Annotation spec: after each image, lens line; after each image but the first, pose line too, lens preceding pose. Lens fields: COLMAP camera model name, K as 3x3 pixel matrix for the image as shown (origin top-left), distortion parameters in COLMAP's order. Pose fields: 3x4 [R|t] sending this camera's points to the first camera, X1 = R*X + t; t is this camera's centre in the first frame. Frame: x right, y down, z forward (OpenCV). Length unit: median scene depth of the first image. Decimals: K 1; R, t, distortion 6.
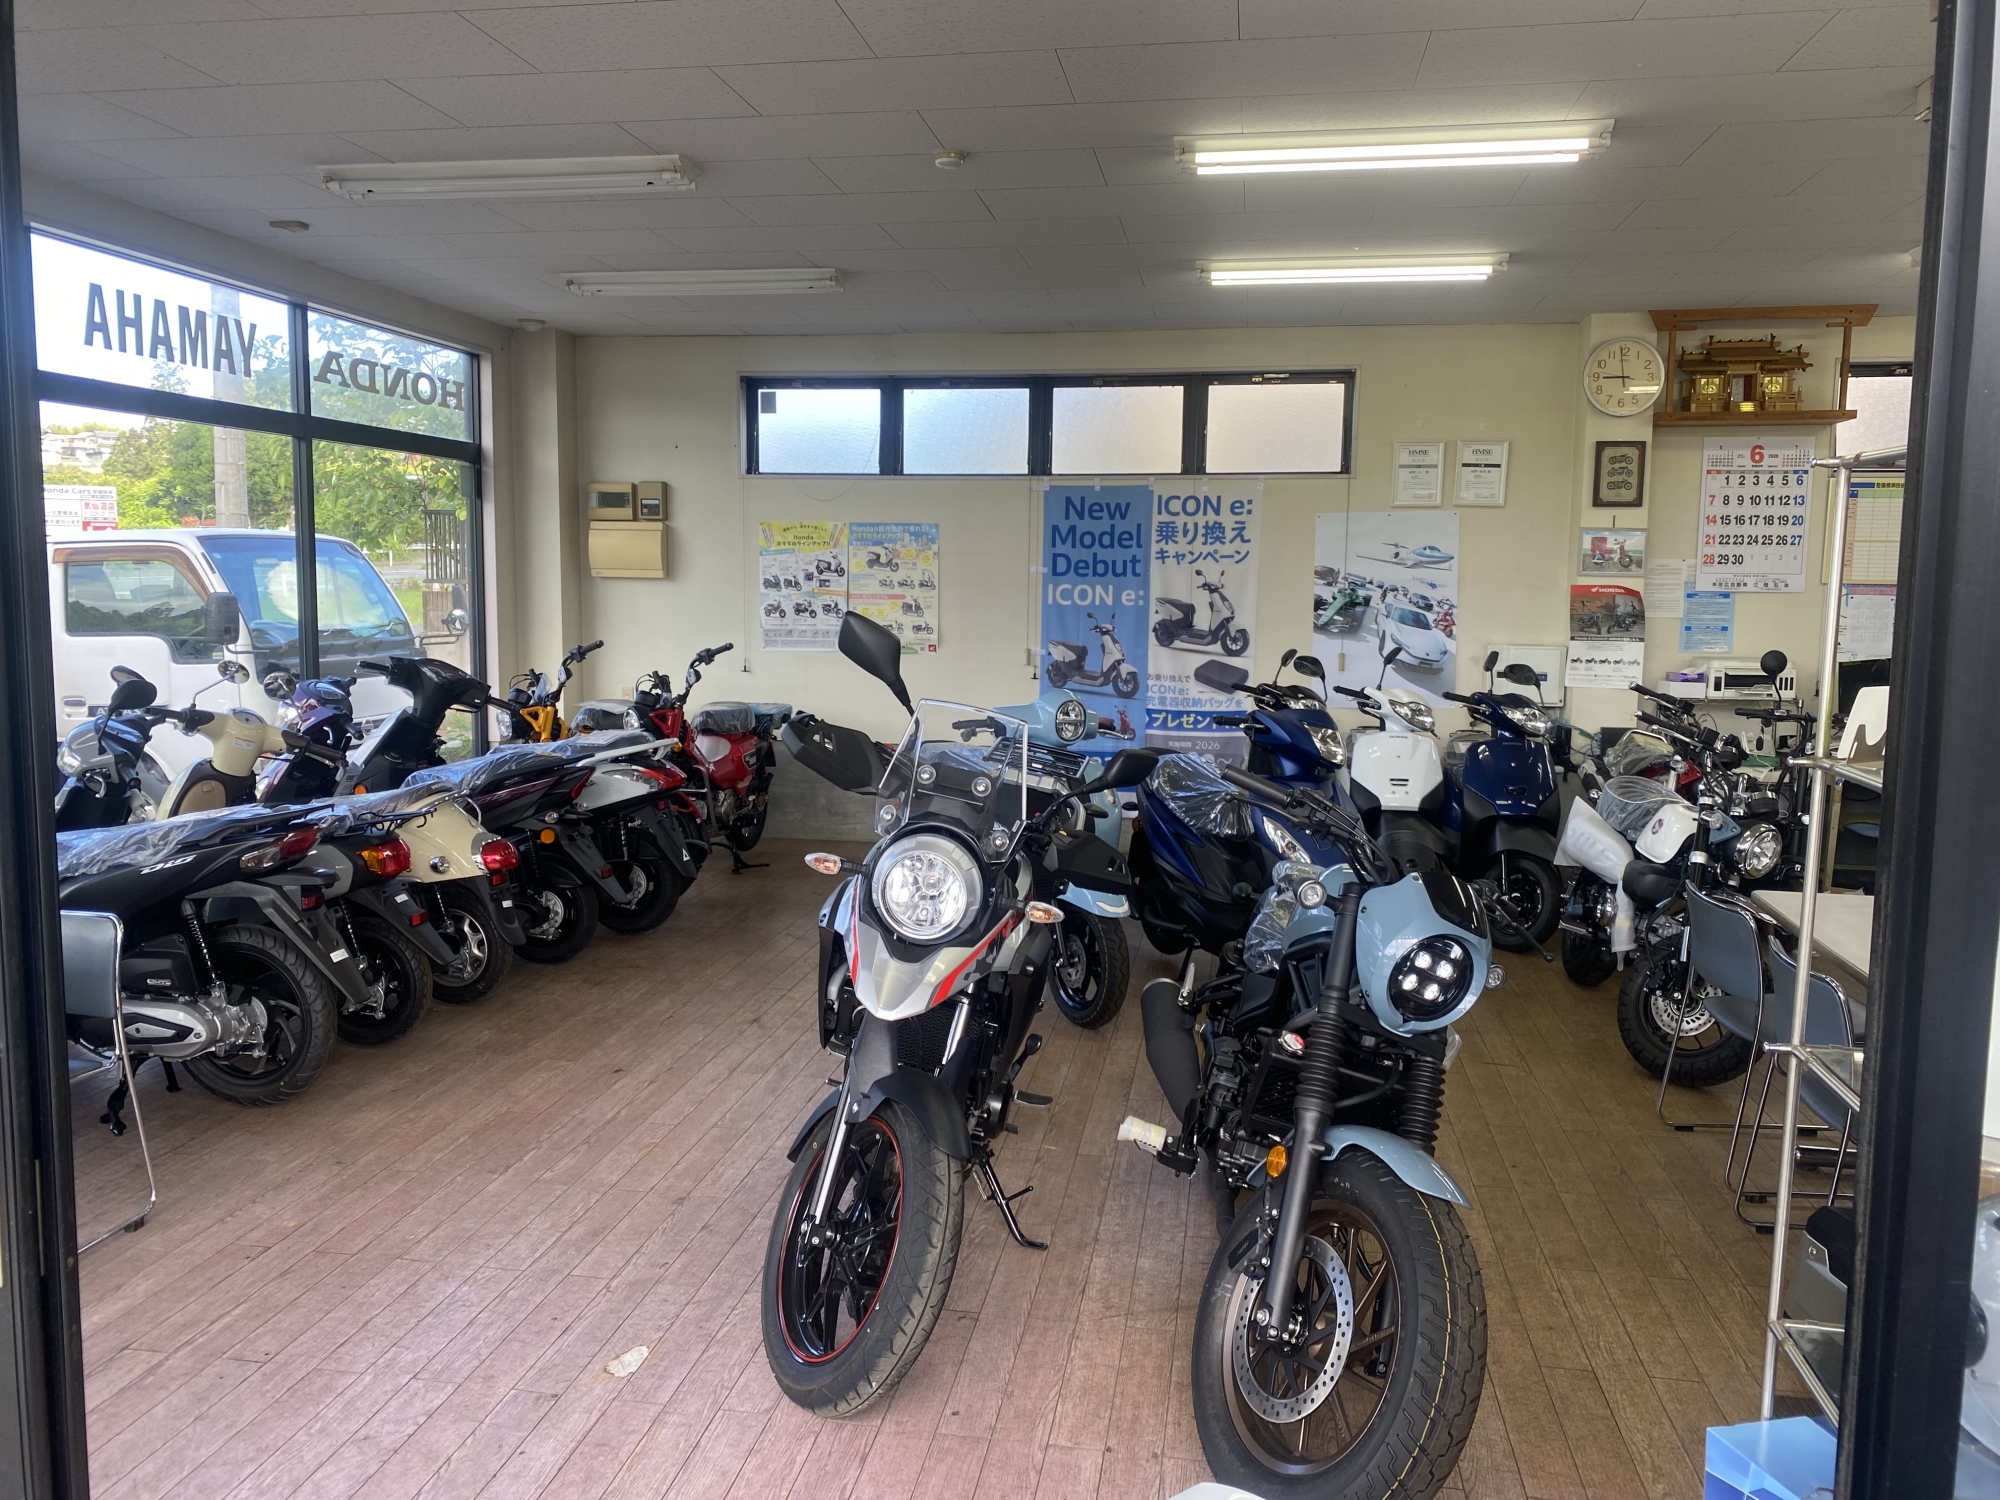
lens RADIAL K [[1510.1, 0, 958.6], [0, 1510.1, 771.1], [0, 0, 1]] dist [0.005414, -0.014325]
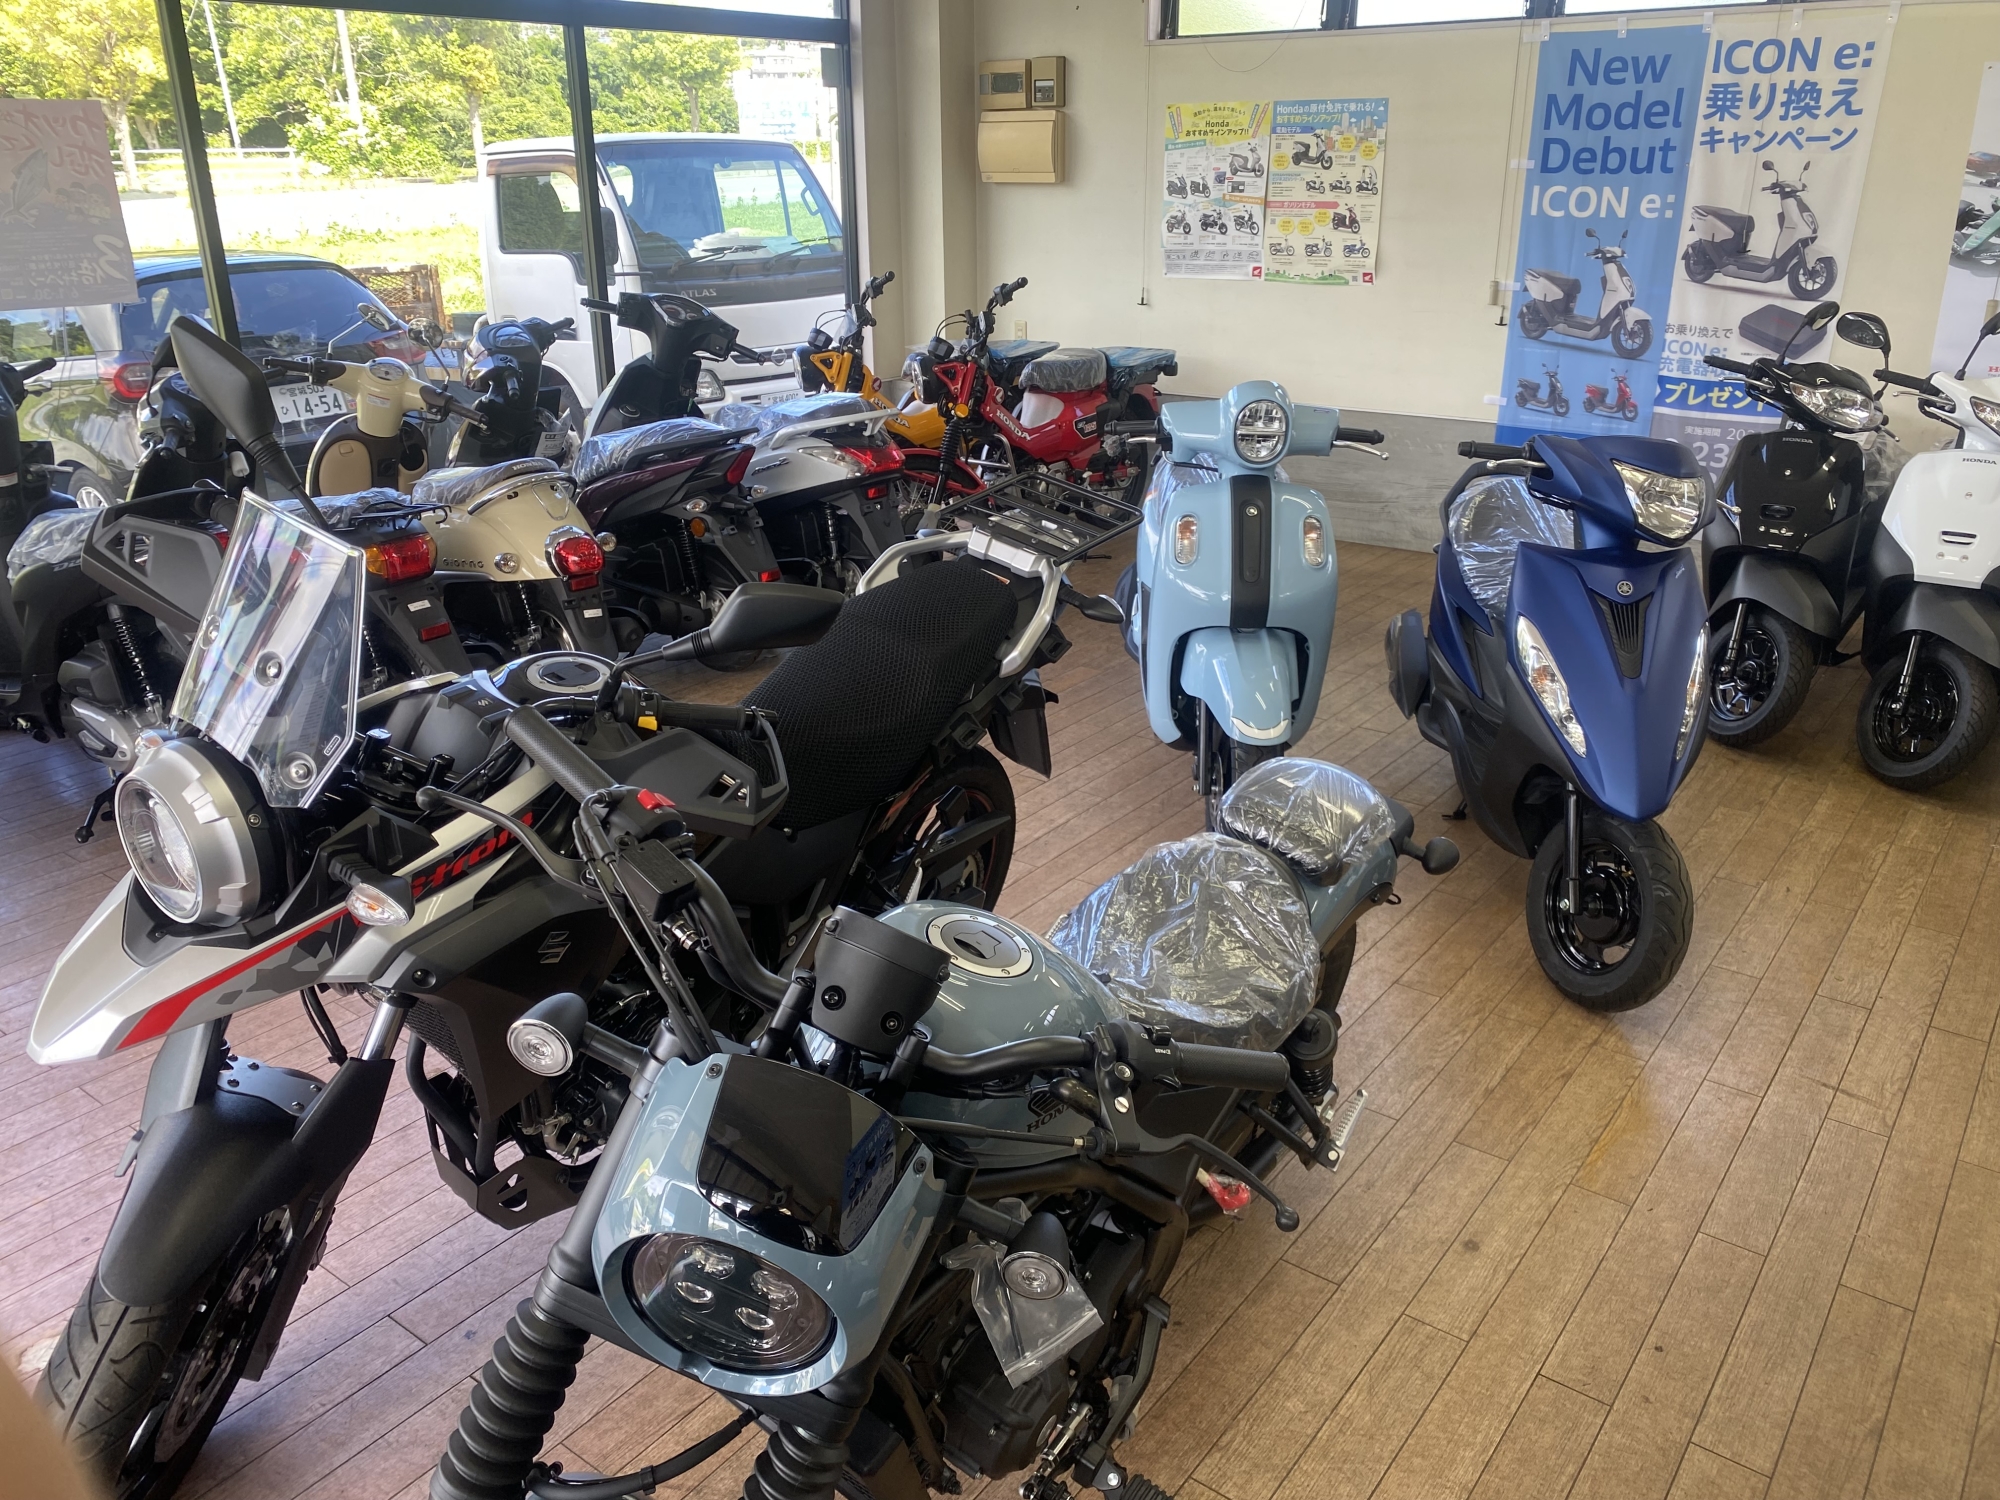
lens RADIAL K [[1510.1, 0, 997.5], [0, 1510.1, 716.3], [0, 0, 1]] dist [0.005414, -0.014325]
pose [[0.887089, 0.142127, -0.439174, 0.184668], [-0.038742, 0.970986, 0.235978, -0.042105], [0.459970, -0.192319, 0.866857, 0.241064]]
